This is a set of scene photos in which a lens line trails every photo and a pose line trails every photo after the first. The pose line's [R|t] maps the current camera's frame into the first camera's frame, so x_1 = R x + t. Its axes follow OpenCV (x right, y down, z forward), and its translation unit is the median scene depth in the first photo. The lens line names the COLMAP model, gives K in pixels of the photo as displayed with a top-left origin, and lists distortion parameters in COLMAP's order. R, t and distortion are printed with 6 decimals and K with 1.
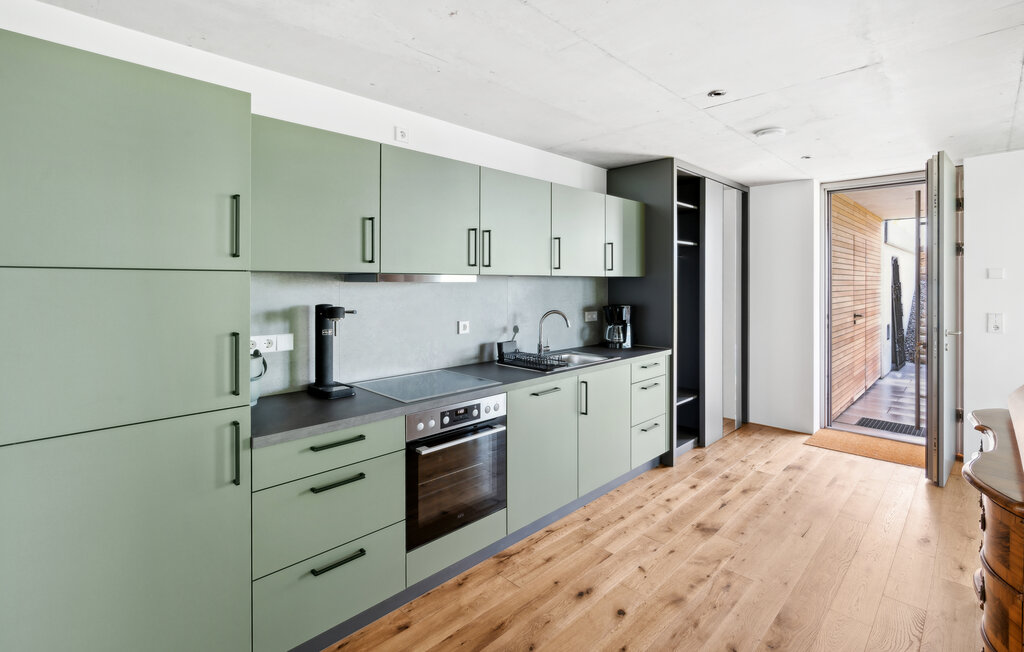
lens RADIAL K [[475.6, 0, 513.5], [0, 475.6, 276.2], [0, 0, 1]] dist [-0.002078, -0.000093]
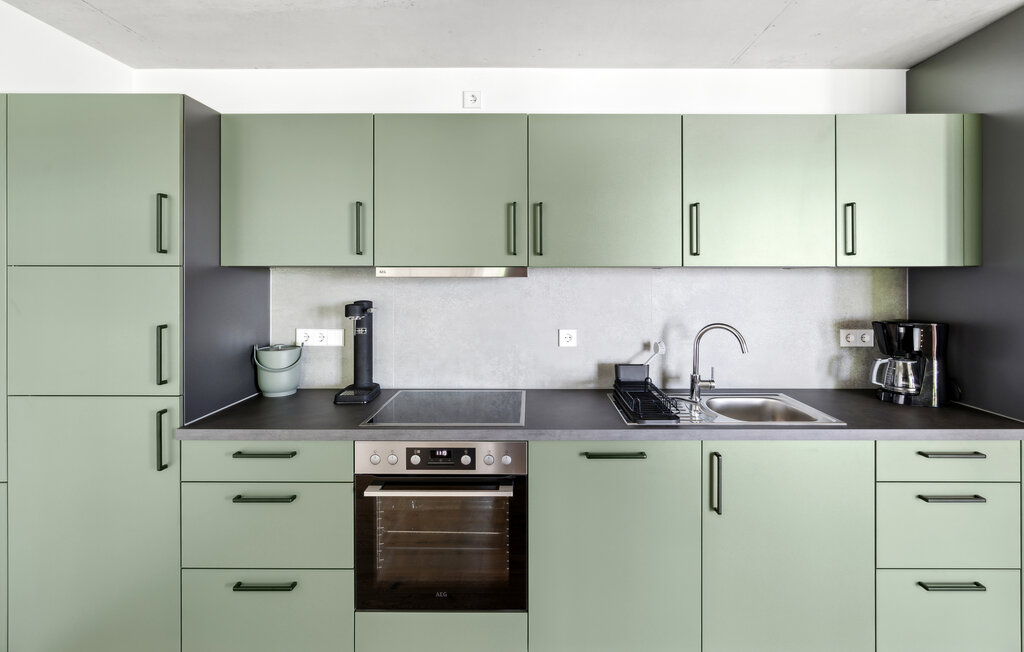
lens RADIAL K [[475.6, 0, 513.5], [0, 475.6, 276.2], [0, 0, 1]] dist [-0.002078, -0.000093]
pose [[0.706451, -0.002220, -0.707759, 0.379187], [0.008722, 0.999946, 0.005569, 0.006576], [0.707709, -0.010108, 0.706432, 0.438073]]
